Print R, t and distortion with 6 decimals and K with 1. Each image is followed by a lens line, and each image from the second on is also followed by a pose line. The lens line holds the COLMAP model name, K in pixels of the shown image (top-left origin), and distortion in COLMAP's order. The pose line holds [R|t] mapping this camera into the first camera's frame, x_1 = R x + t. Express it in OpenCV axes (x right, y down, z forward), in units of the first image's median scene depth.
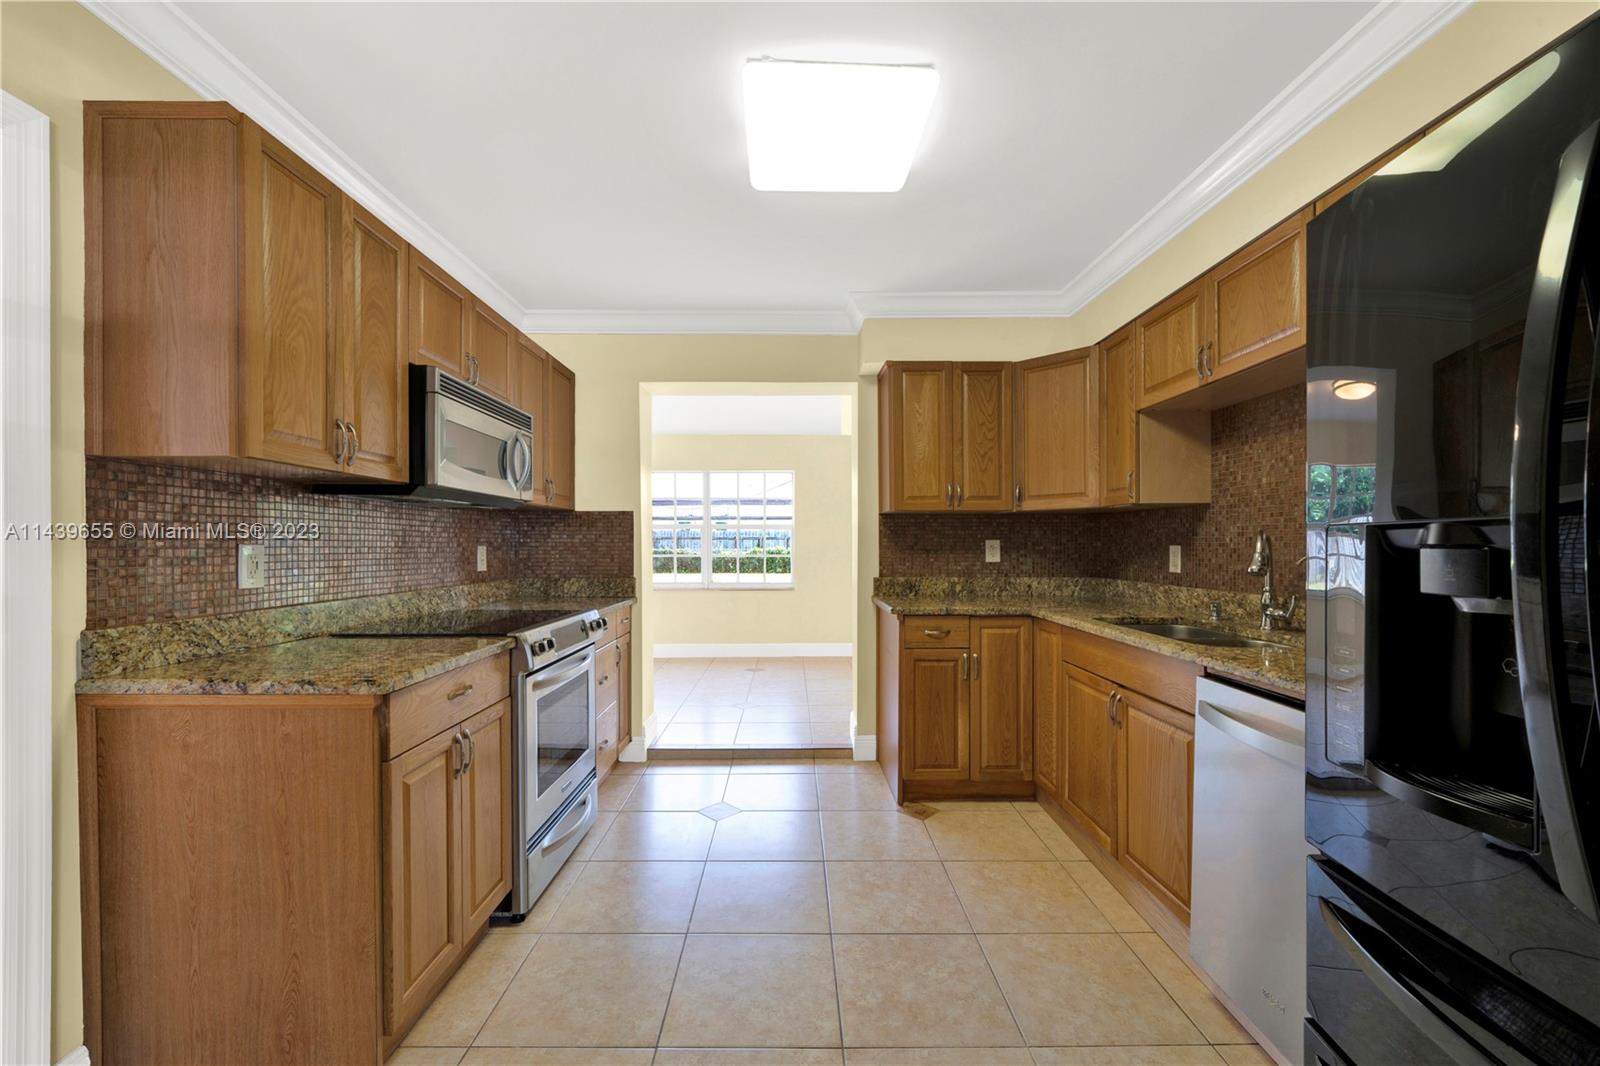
lens RADIAL K [[641.3, 0, 808.4], [0, 641.3, 518.6], [0, 0, 1]] dist [-0.000304, 0.000170]
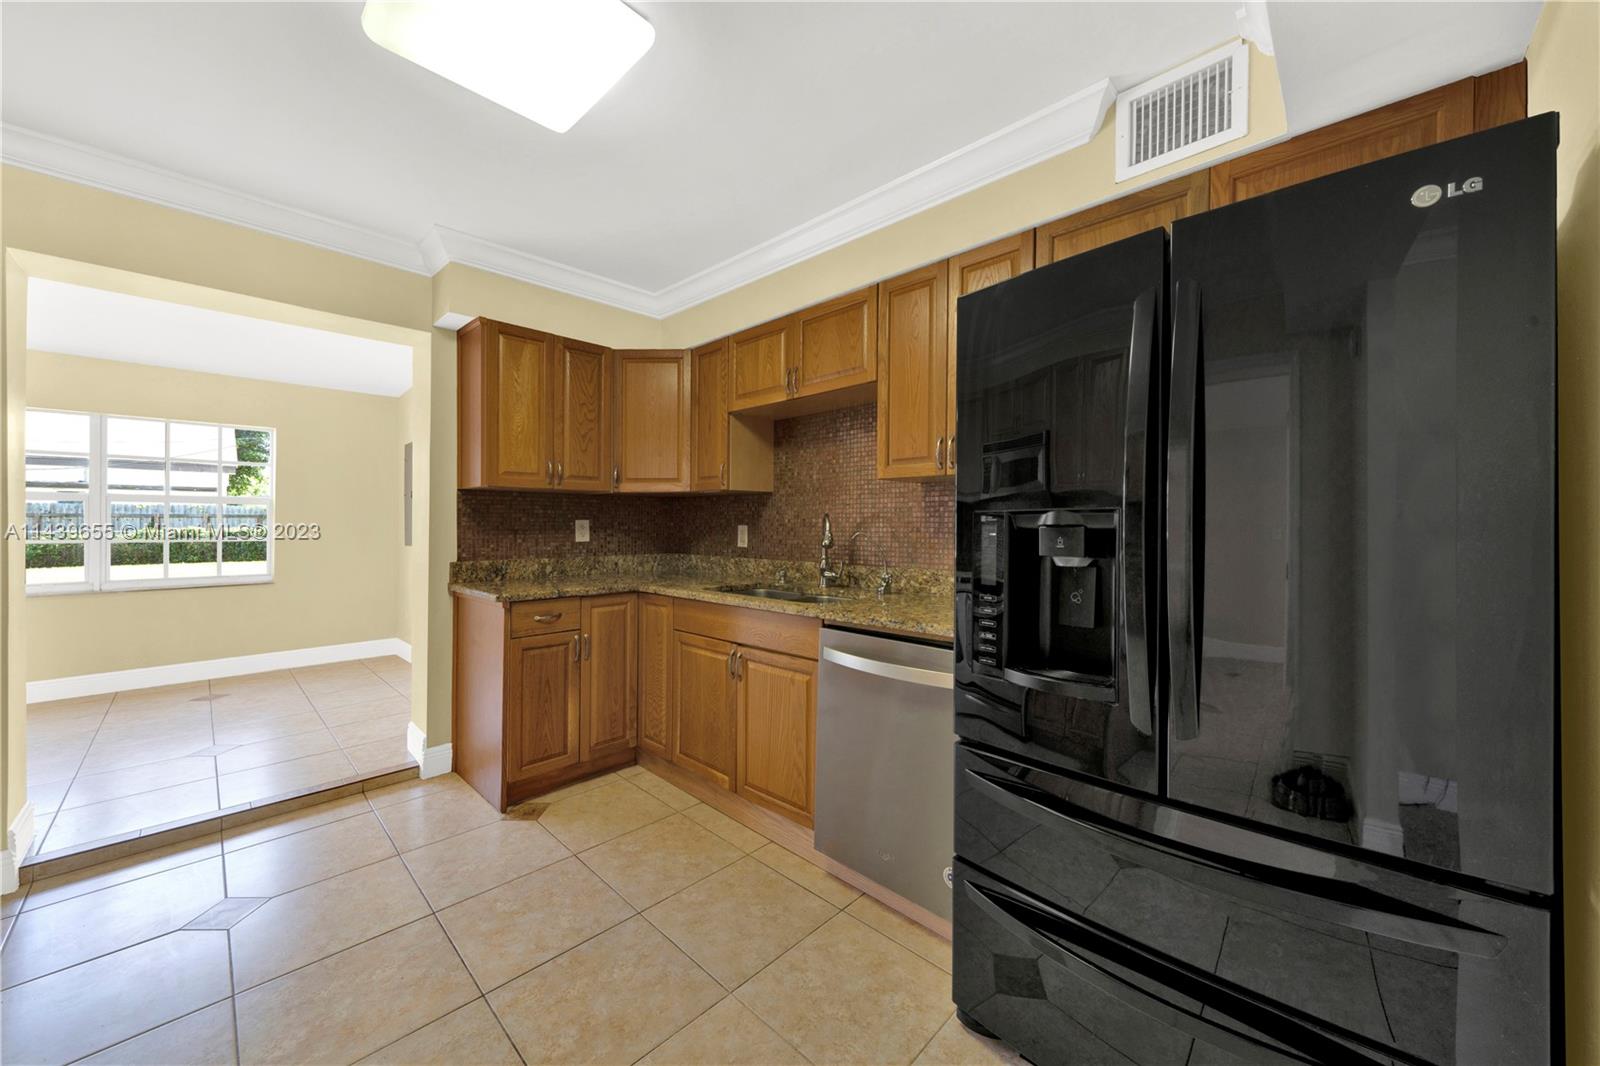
lens RADIAL K [[579.8, 0, 815.4], [0, 579.8, 509.1], [0, 0, 1]] dist [-0.001251, 0.000182]
pose [[0.704633, 0.018483, 0.709331, -0.130235], [-0.028633, 0.999587, 0.002397, 0.004234], [-0.708994, -0.021999, 0.704872, 0.117175]]
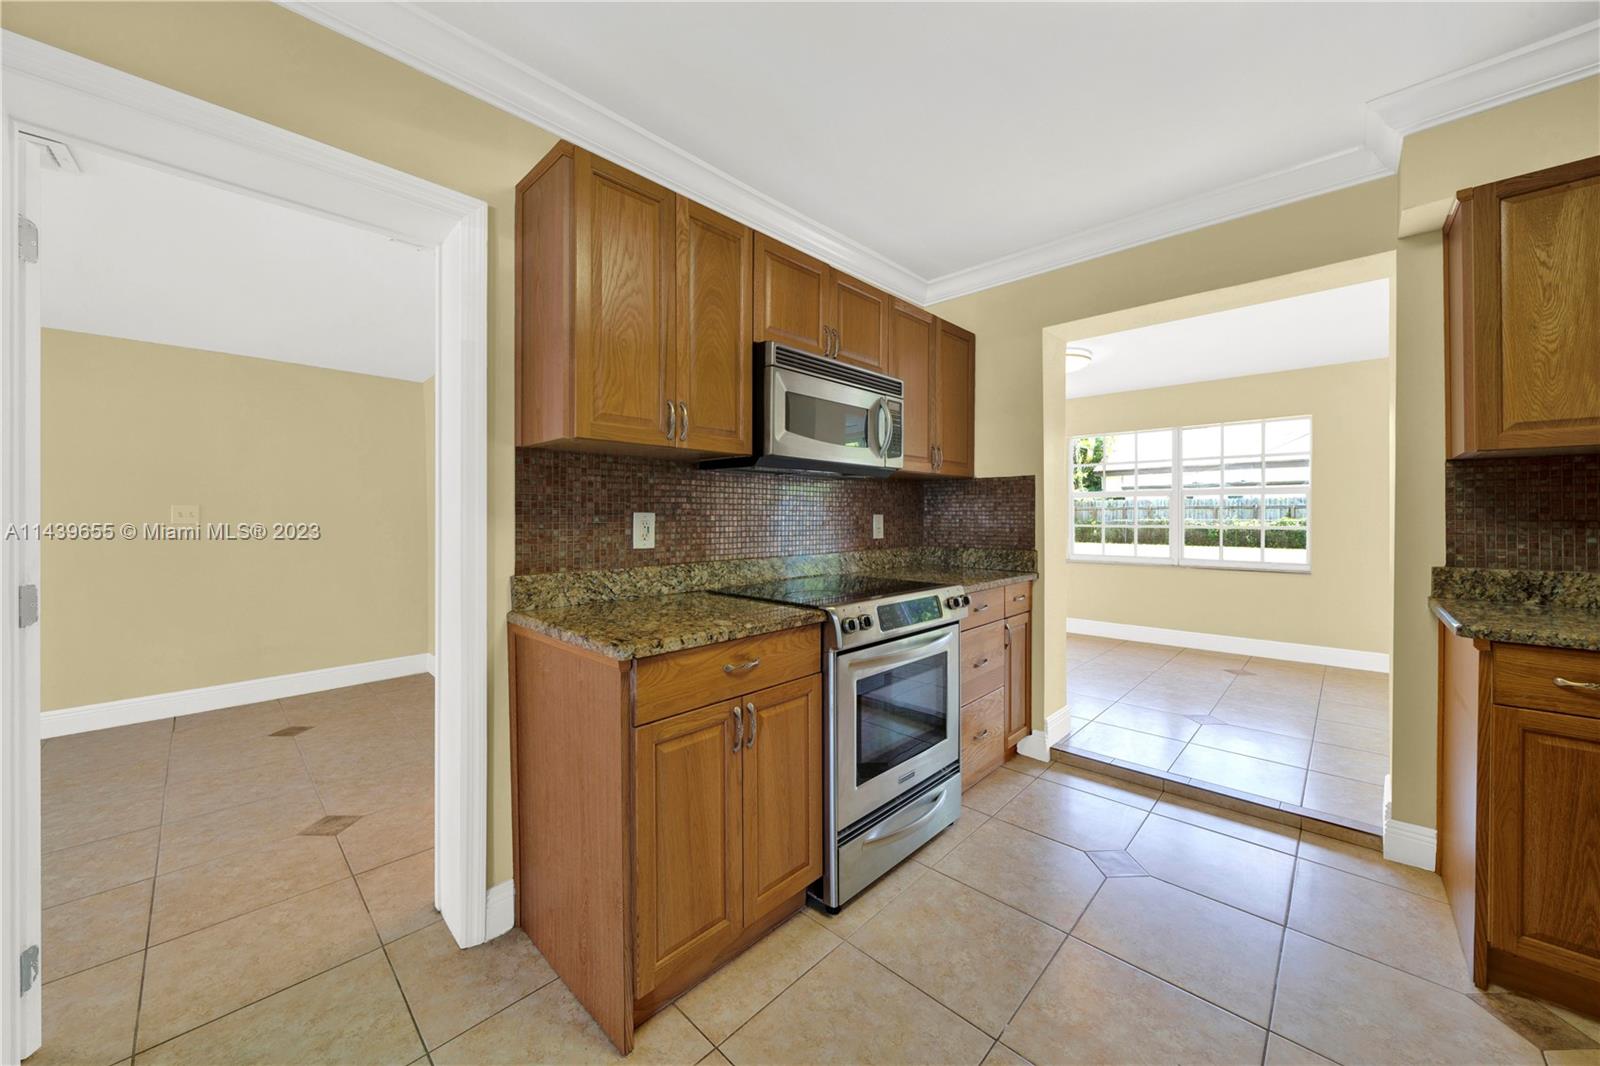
lens RADIAL K [[579.8, 0, 815.4], [0, 579.8, 509.1], [0, 0, 1]] dist [-0.001251, 0.000182]
pose [[0.714532, -0.007668, -0.699561, 0.083065], [0.029129, 0.999399, 0.018797, 0.012901], [0.698996, -0.033808, 0.714326, 0.254460]]
